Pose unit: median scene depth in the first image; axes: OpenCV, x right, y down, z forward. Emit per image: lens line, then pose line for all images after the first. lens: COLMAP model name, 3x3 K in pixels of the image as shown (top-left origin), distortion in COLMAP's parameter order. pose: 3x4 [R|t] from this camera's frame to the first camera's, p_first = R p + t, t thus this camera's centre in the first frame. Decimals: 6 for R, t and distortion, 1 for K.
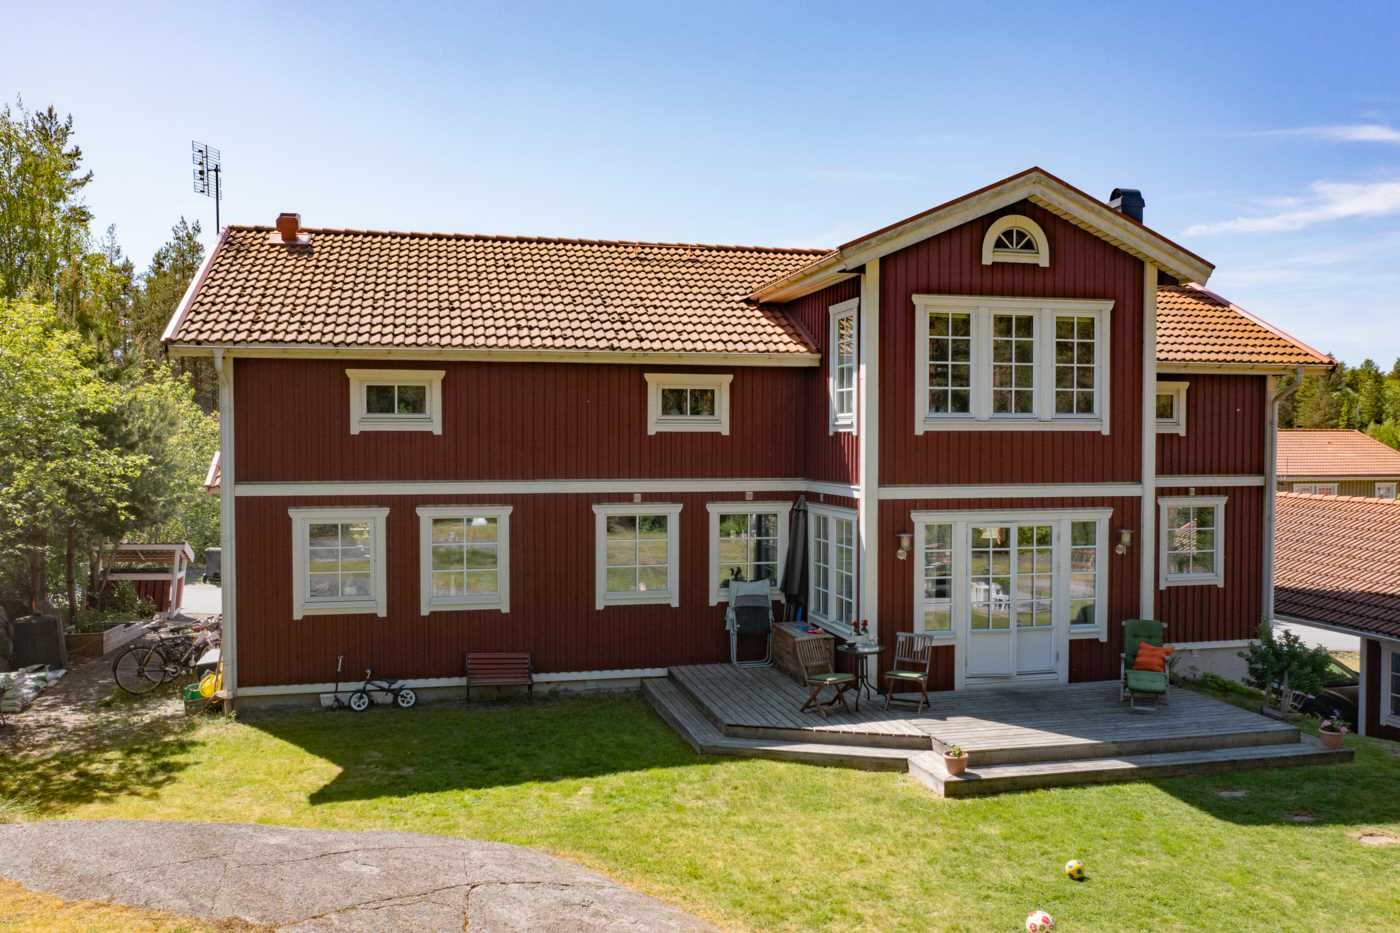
lens RADIAL K [[1108.3, 0, 700.0], [0, 1108.3, 466.5], [0, 0, 1]] dist [-0.010894, -0.002672]
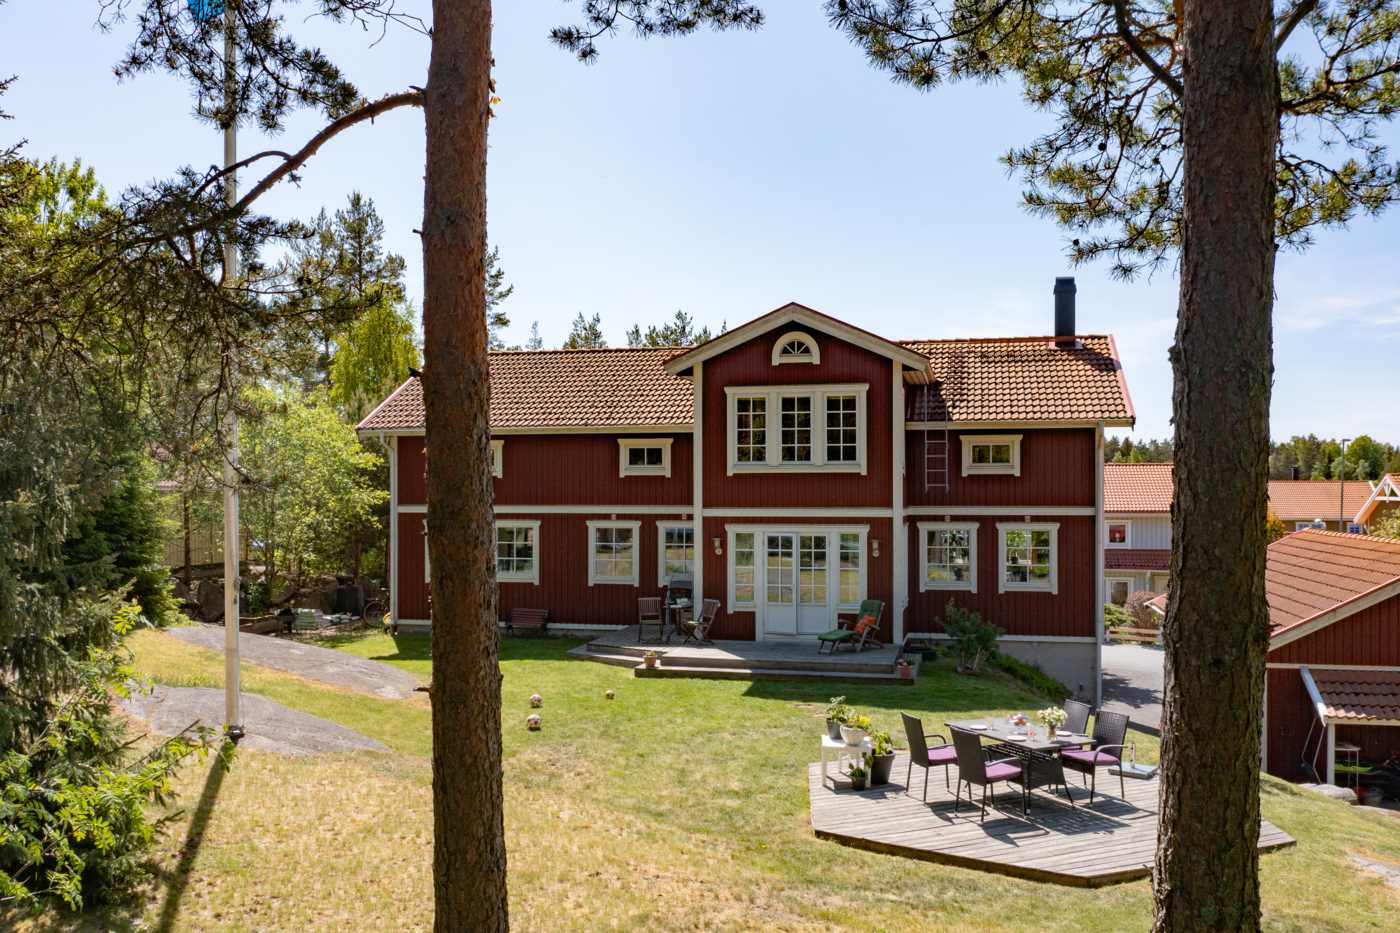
lens RADIAL K [[1193.8, 0, 731.7], [0, 1193.8, 481.6], [0, 0, 1]] dist [-0.010691, 0.007633]
pose [[0.901992, -0.004815, -0.431726, 0.896696], [-0.009377, 0.999483, -0.030738, 0.030675], [0.431651, 0.031774, 0.901481, -0.507409]]
